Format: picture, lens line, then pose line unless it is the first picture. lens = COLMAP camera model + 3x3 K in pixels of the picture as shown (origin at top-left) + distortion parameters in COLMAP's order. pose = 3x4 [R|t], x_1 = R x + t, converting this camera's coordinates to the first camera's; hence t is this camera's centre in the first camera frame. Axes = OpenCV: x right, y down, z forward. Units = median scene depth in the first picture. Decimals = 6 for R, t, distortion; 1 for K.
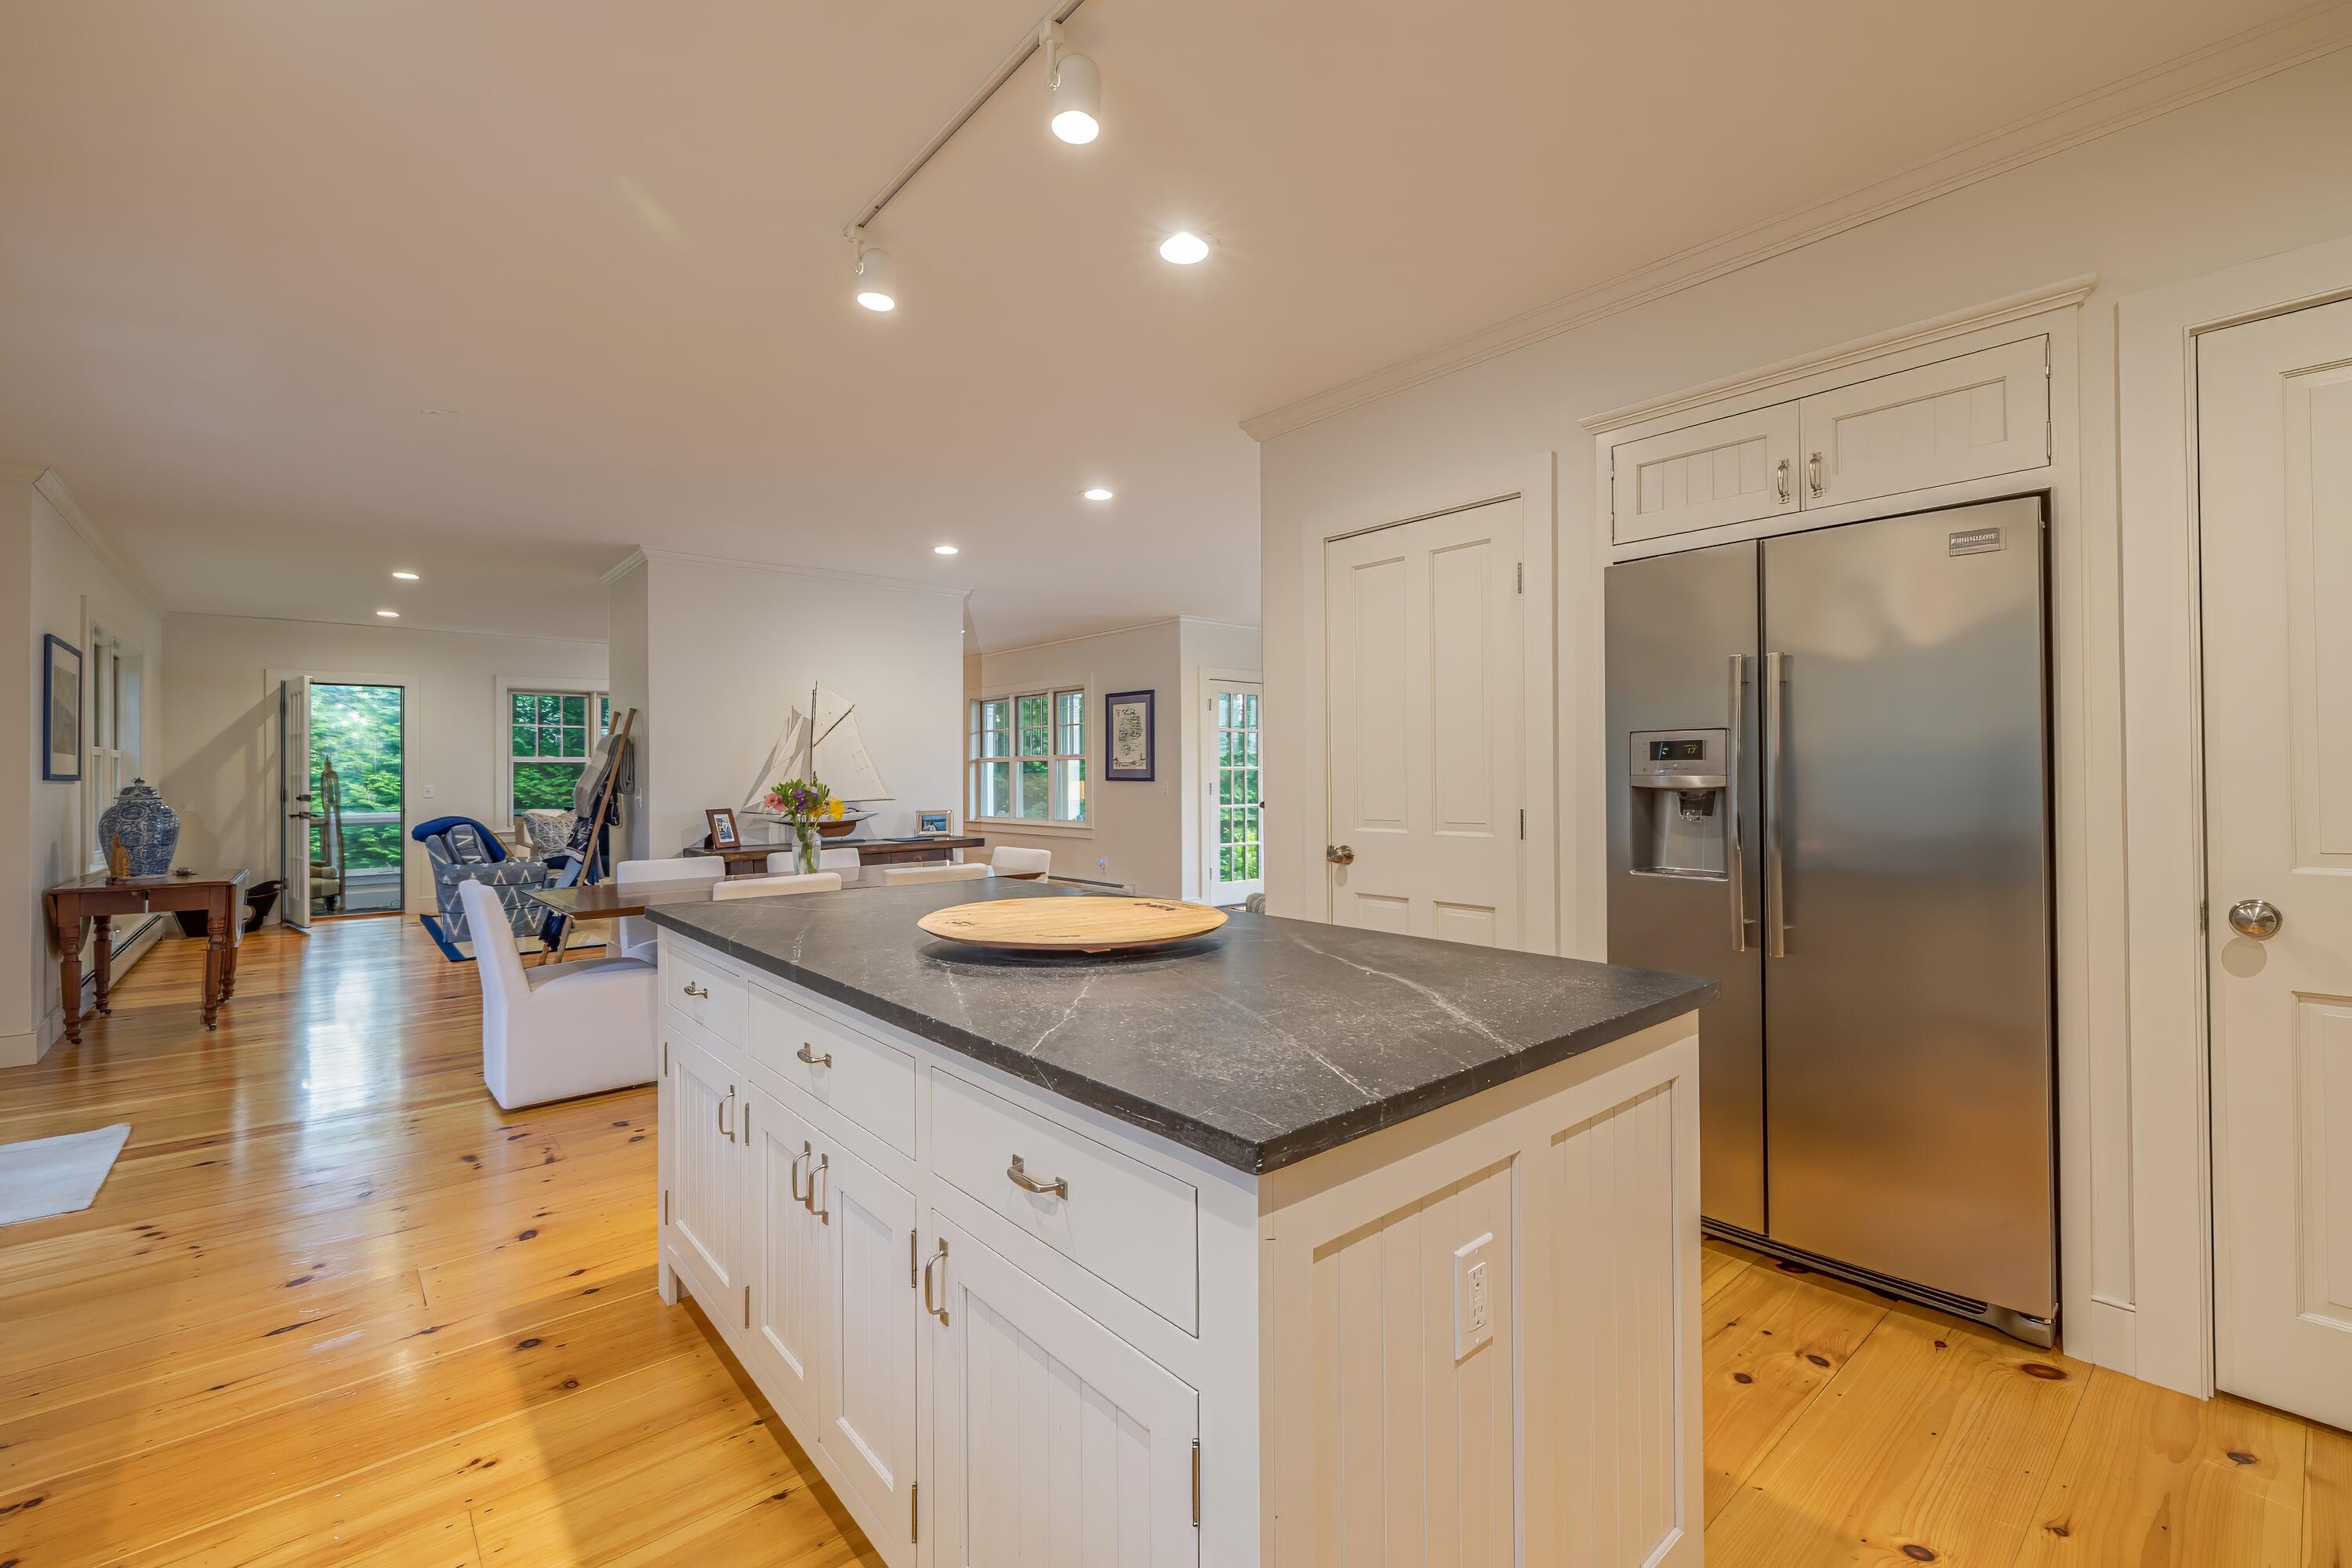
lens RADIAL K [[995.0, 0, 1174.2], [0, 995.0, 774.5], [0, 0, 1]] dist [0.002840, 0.000312]
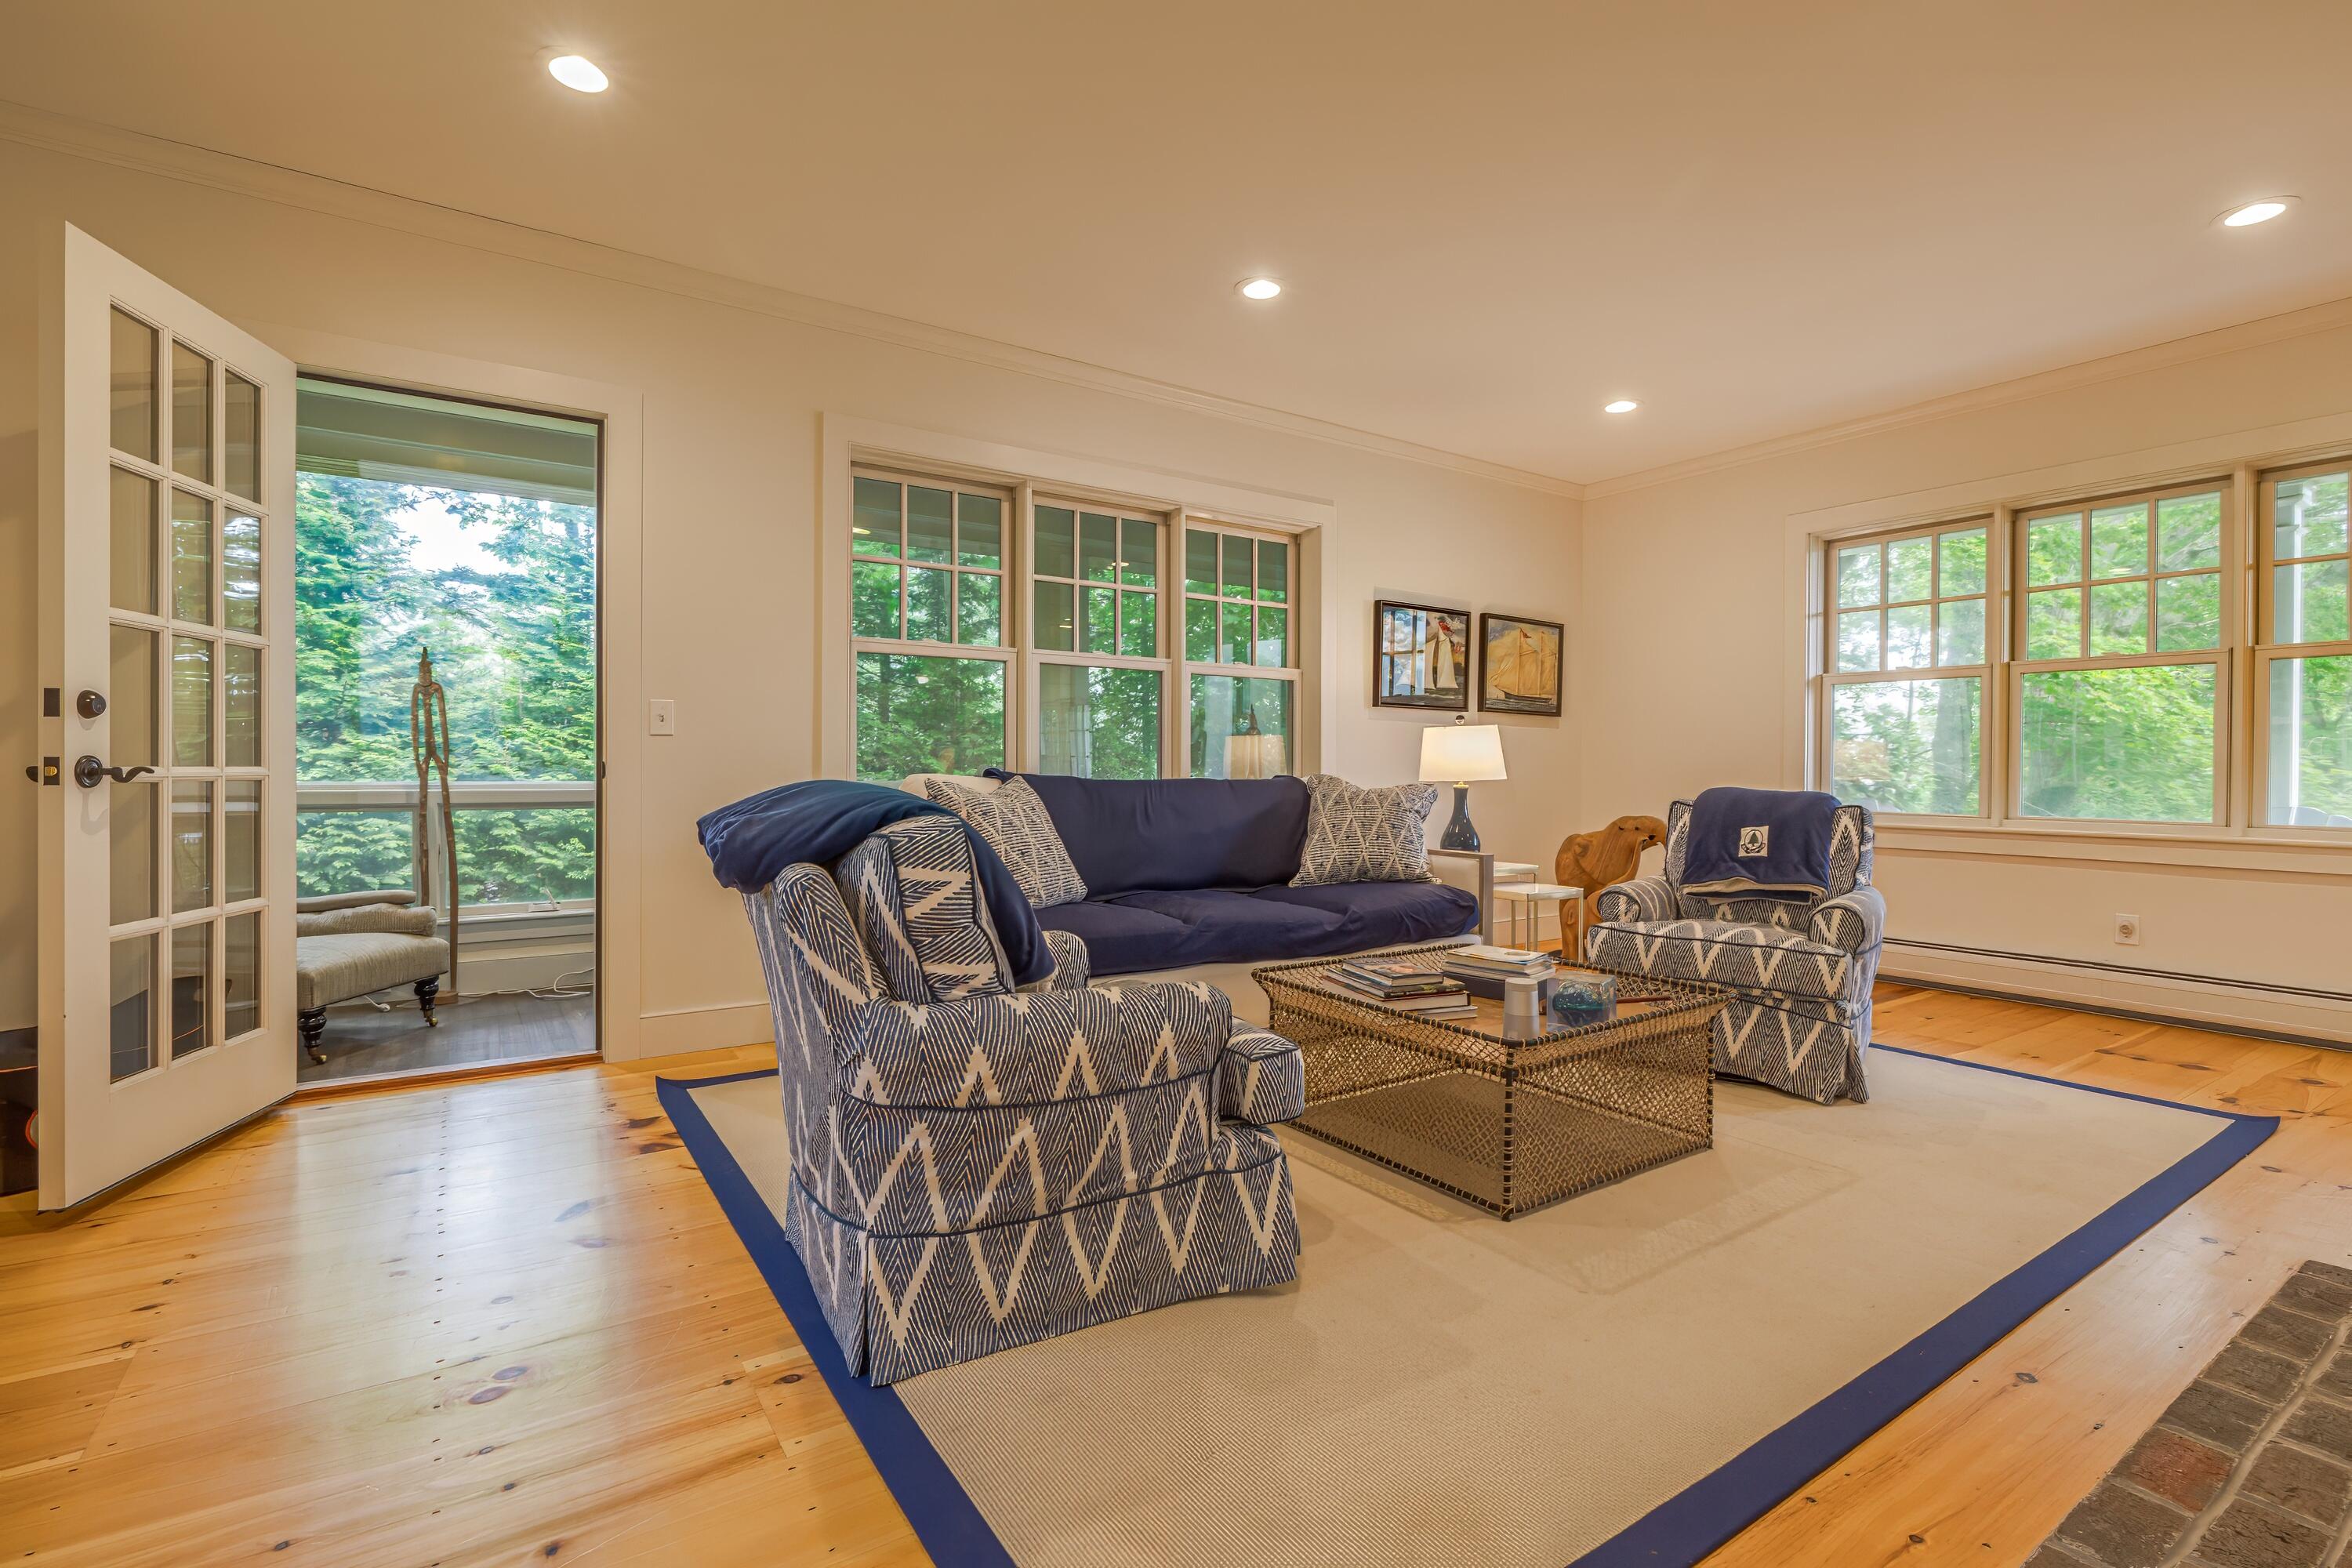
lens RADIAL K [[1066.8, 0, 1174.6], [0, 1066.8, 783.0], [0, 0, 1]] dist [-0.000069, -0.000670]
pose [[0.993095, 0.013834, -0.116498, -0.470411], [-0.011932, 0.999784, 0.017008, 0.028769], [0.116708, -0.015500, 0.993045, 0.578023]]
